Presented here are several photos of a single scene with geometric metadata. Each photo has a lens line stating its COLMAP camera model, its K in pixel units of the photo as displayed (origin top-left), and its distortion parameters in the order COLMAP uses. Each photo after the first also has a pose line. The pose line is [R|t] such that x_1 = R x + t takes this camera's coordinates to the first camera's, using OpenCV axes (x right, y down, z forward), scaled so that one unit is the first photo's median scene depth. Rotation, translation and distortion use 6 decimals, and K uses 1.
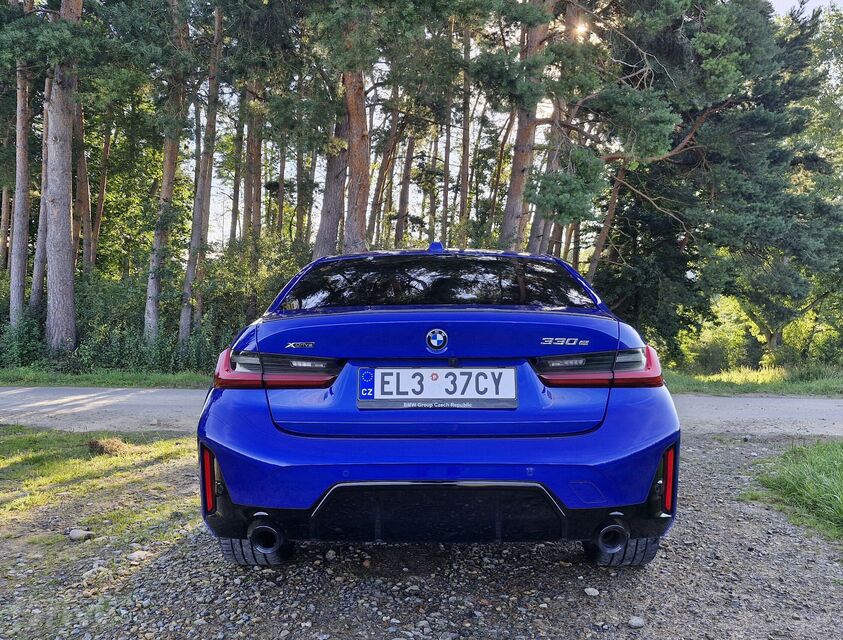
lens RADIAL K [[1074.5, 0, 421.8], [0, 1074.5, 319.6], [0, 0, 1]] dist [0.236166, 0.000000]
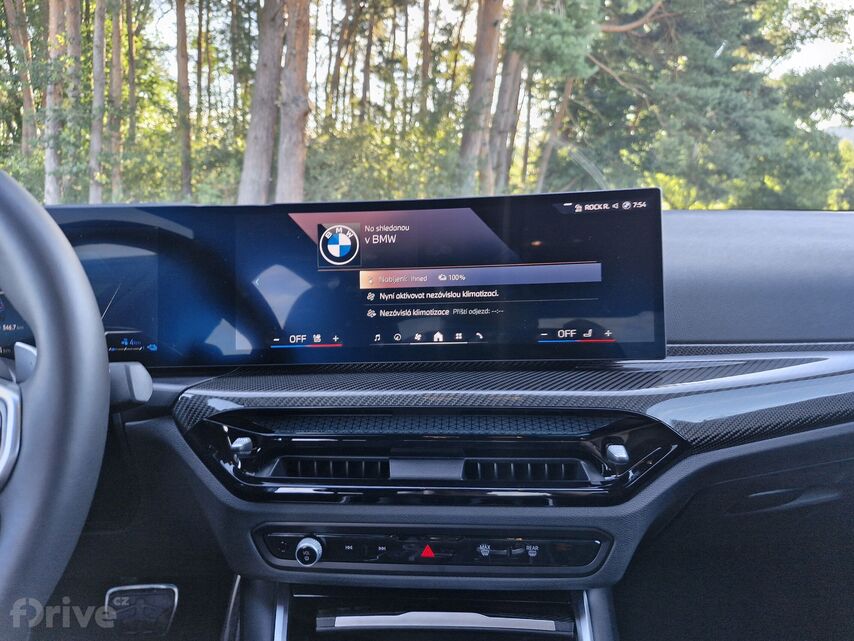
lens RADIAL K [[583.4, 0, 443.0], [0, 583.4, 316.1], [0, 0, 1]] dist [0.011170, -0.011222]
pose [[0.996002, -0.024931, 0.085785, 0.004230], [0.009124, 0.983636, 0.179934, 0.006867], [-0.088867, -0.178432, 0.979931, 0.385391]]
